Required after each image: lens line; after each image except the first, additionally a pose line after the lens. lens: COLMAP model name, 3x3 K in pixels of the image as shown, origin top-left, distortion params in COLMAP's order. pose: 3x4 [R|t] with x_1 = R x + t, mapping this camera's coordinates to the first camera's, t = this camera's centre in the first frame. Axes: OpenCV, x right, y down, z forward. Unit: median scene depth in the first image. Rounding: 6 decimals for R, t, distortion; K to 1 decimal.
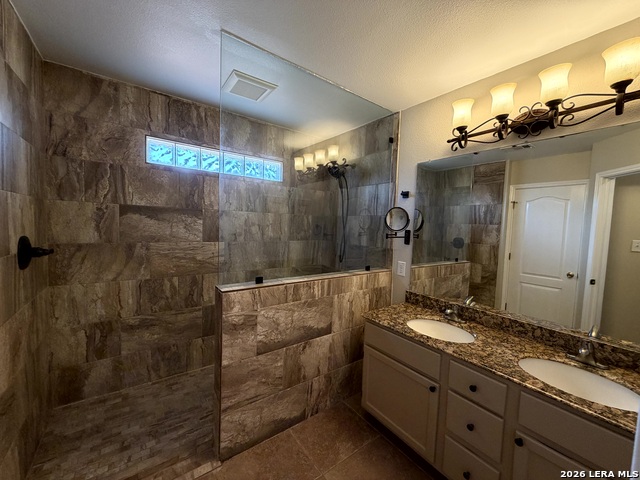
lens RADIAL K [[254.6, 0, 318.7], [0, 254.6, 240.5], [0, 0, 1]] dist [-0.000335, 0.000177]
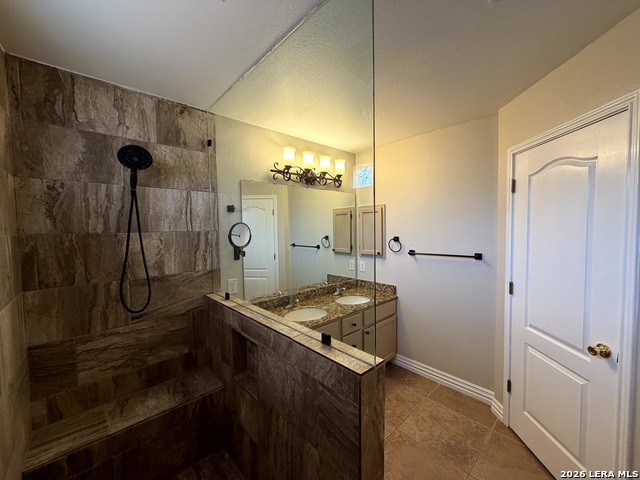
lens RADIAL K [[254.6, 0, 318.7], [0, 254.6, 240.5], [0, 0, 1]] dist [-0.000335, 0.000177]
pose [[-0.110017, -0.085227, 0.990269, -0.624535], [0.074730, 0.992788, 0.093746, -0.122183], [-0.991116, 0.084316, -0.102854, 0.752225]]
